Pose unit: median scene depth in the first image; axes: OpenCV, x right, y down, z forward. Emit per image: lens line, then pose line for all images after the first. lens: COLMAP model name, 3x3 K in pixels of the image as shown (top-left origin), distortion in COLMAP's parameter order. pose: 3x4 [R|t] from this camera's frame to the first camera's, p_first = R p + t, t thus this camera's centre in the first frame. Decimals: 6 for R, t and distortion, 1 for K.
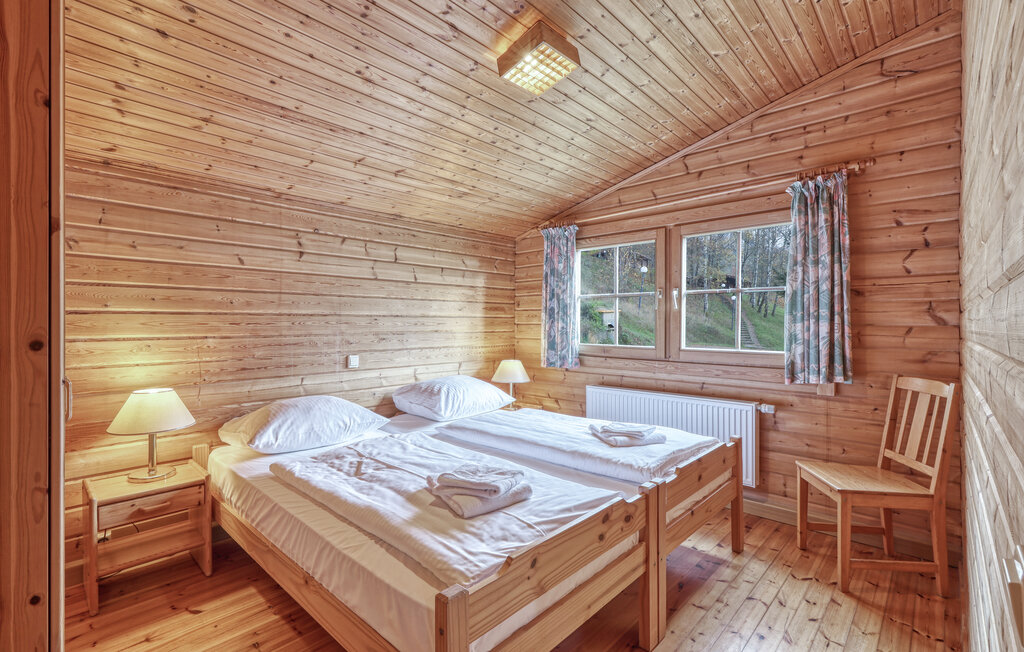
lens RADIAL K [[466.2, 0, 514.6], [0, 466.2, 322.2], [0, 0, 1]] dist [0.002694, 0.000083]
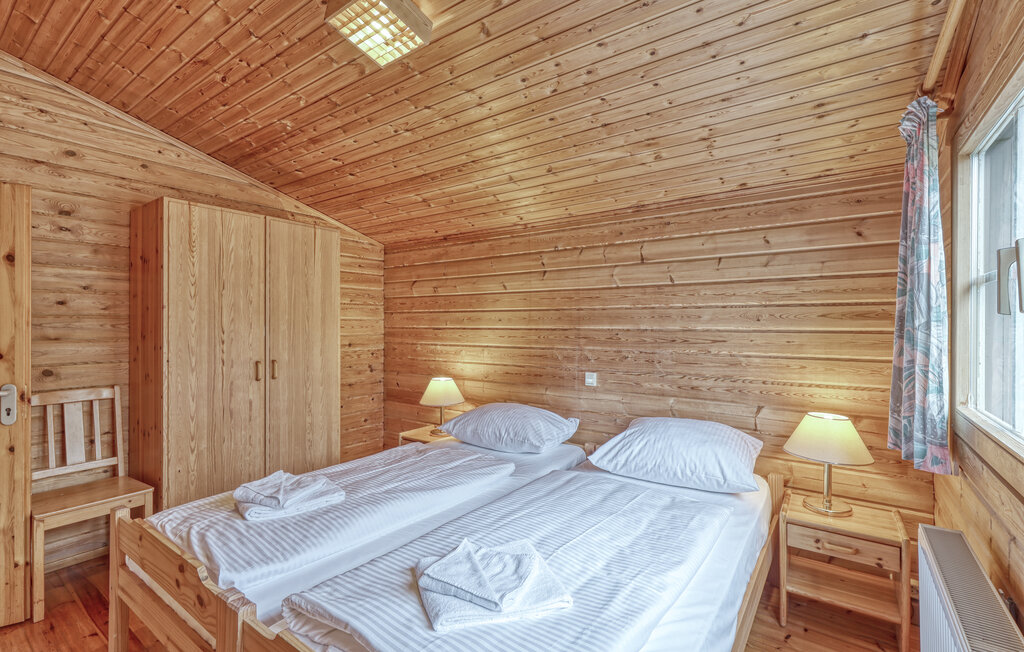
lens RADIAL K [[466.2, 0, 506.5], [0, 466.2, 323.7], [0, 0, 1]] dist [0.002694, 0.000083]
pose [[0.122689, -0.003814, -0.992438, 0.529500], [0.000919, 0.999993, -0.003730, -0.022166], [0.992445, -0.000455, 0.122691, 0.684208]]
